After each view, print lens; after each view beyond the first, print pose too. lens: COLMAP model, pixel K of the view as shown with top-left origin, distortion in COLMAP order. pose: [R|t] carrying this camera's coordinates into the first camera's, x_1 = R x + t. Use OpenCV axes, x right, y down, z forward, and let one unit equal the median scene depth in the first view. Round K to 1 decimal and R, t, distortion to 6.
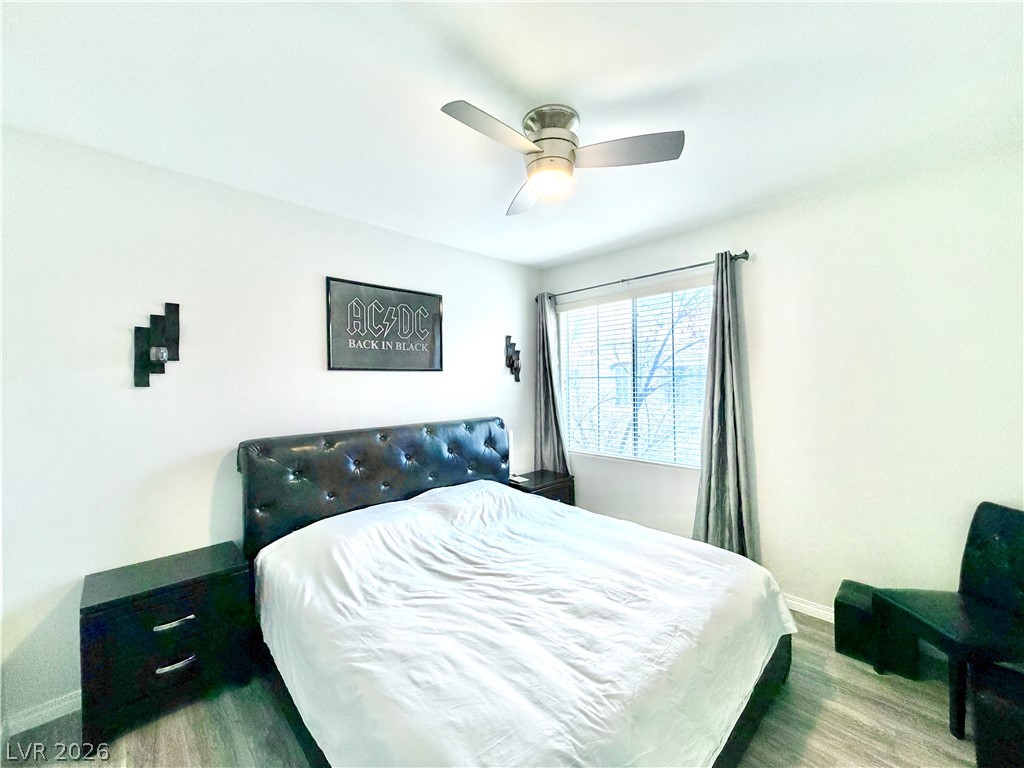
lens RADIAL K [[408.3, 0, 508.1], [0, 408.3, 385.5], [0, 0, 1]] dist [0.000755, -0.000299]
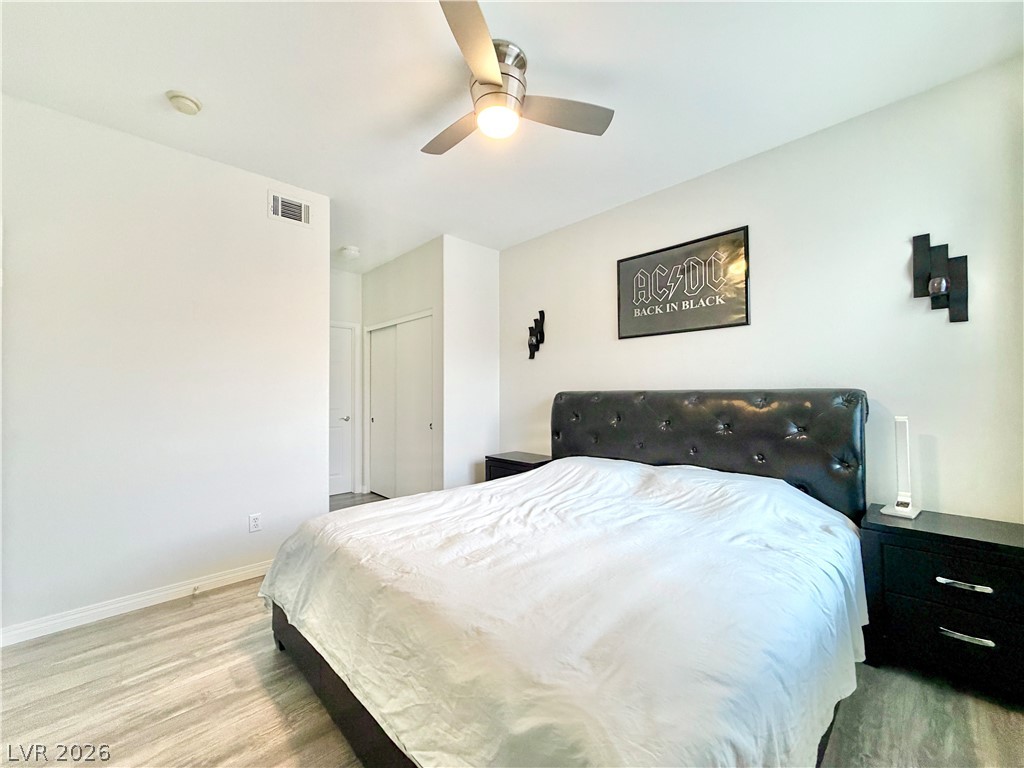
lens RADIAL K [[408.3, 0, 508.1], [0, 408.3, 385.5], [0, 0, 1]] dist [0.000755, -0.000299]
pose [[-0.000584, -0.010029, -0.999950, 0.698060], [-0.009026, 0.999909, -0.010024, 0.104297], [0.999959, 0.009020, -0.000674, 0.652974]]
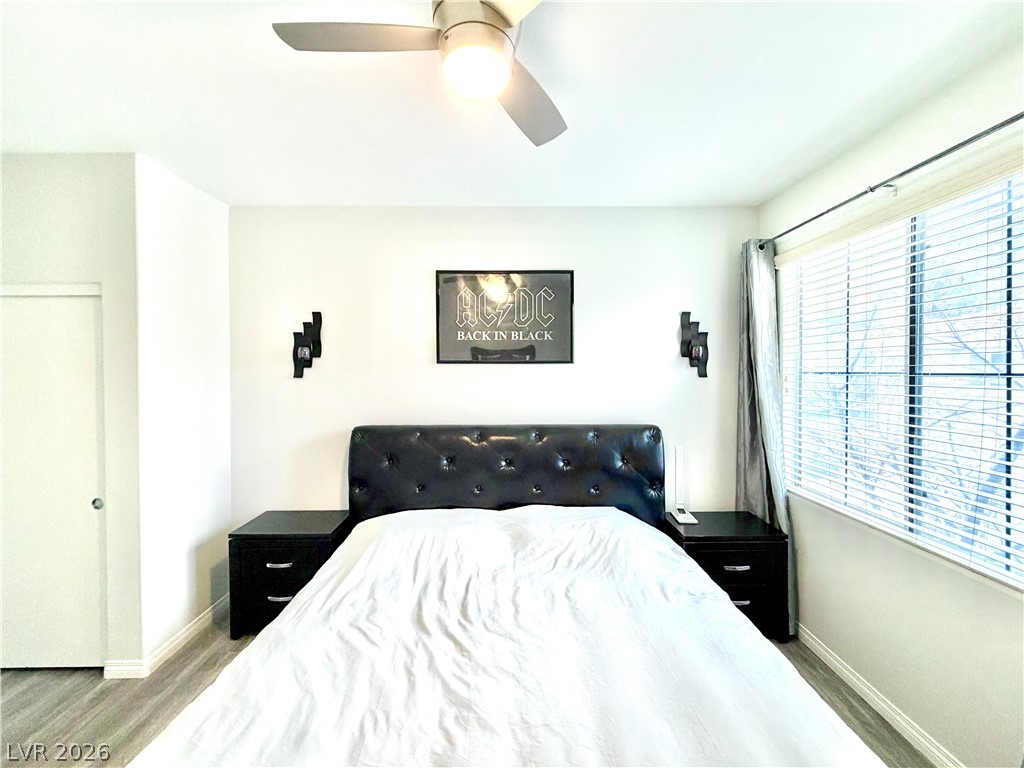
lens RADIAL K [[416.5, 0, 508.1], [0, 416.5, 376.0], [0, 0, 1]] dist [0.000936, -0.000054]
pose [[0.726047, 0.011339, -0.687551, 0.373618], [-0.014336, 0.999896, 0.001352, -0.010401], [0.687495, 0.008876, 0.726134, 0.359125]]
